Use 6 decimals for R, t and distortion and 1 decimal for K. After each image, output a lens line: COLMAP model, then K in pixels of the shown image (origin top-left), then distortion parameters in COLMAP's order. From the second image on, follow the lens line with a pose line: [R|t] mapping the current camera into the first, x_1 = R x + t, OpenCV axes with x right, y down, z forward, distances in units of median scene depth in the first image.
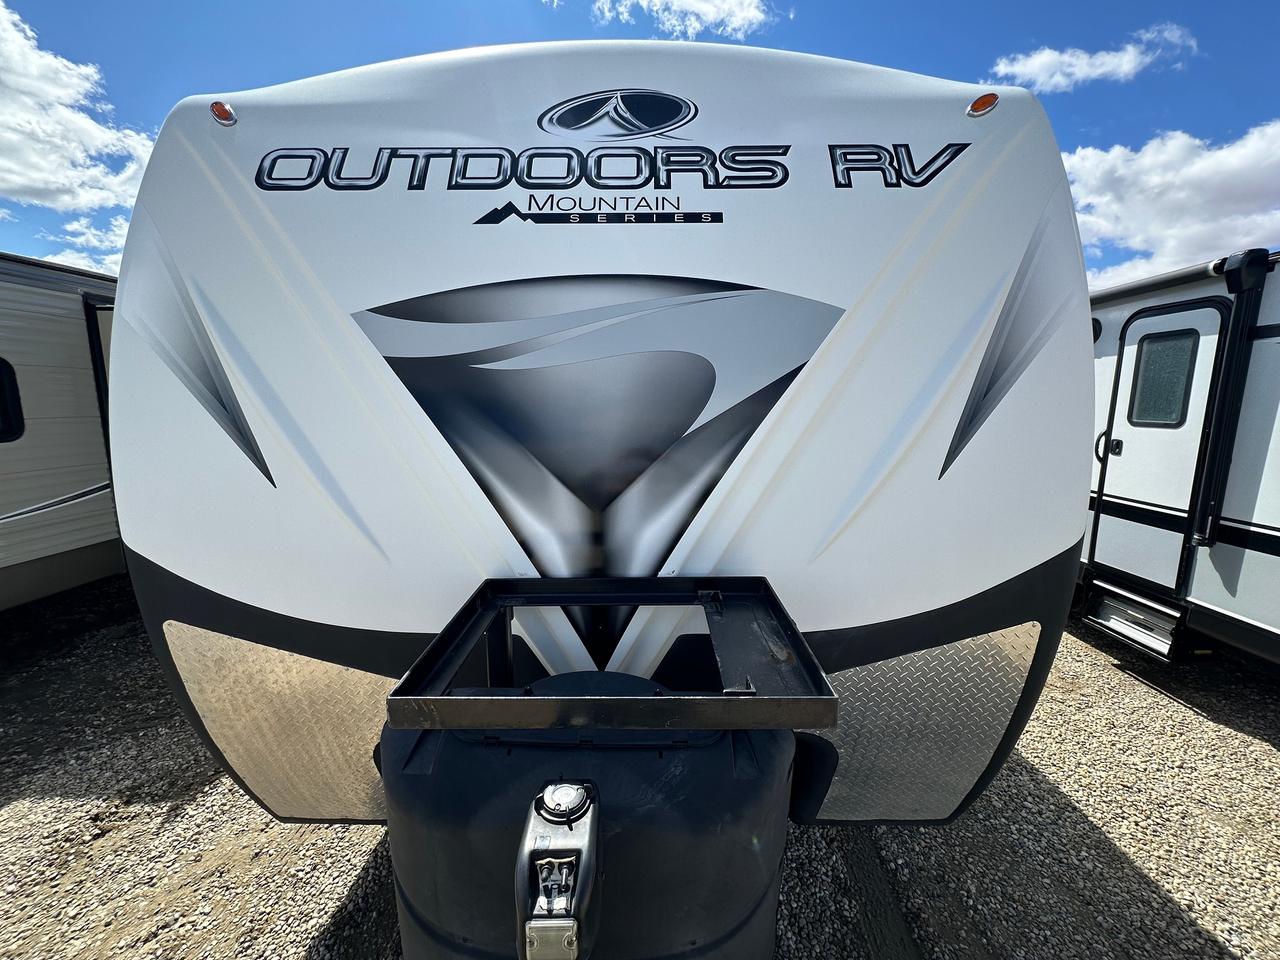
lens RADIAL K [[508.5, 0, 642.0], [0, 508.5, 514.7], [0, 0, 1]] dist [-0.002850, -0.000492]
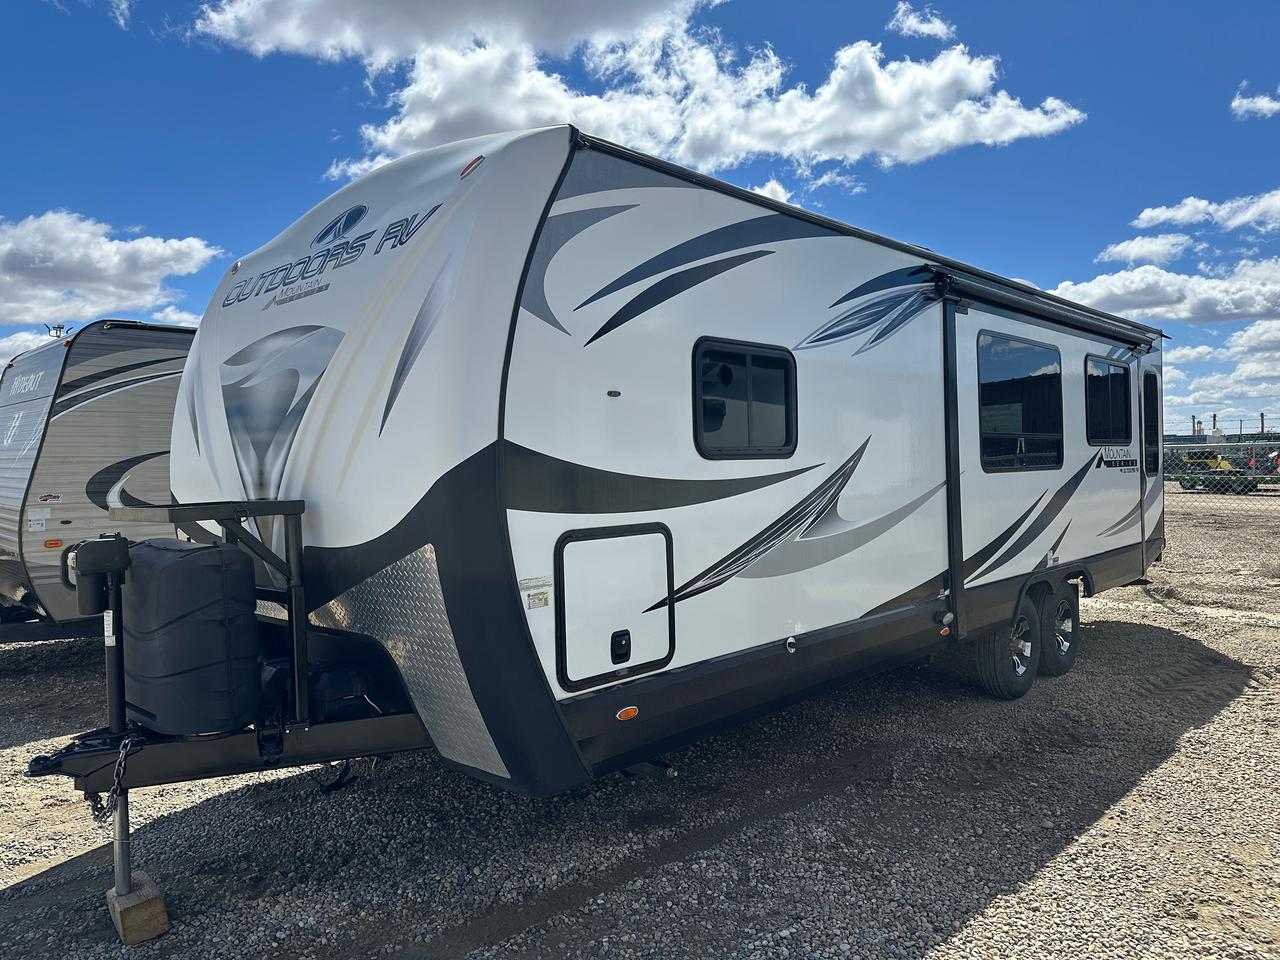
lens RADIAL K [[898.8, 0, 640.0], [0, 898.8, 480.0], [0, 0, 1]] dist [-0.000159, -0.000640]
pose [[0.722512, -0.006836, -0.691324, 2.974709], [-0.092290, 0.990048, -0.106244, 0.275331], [0.685170, 0.140565, 0.714691, -0.339511]]
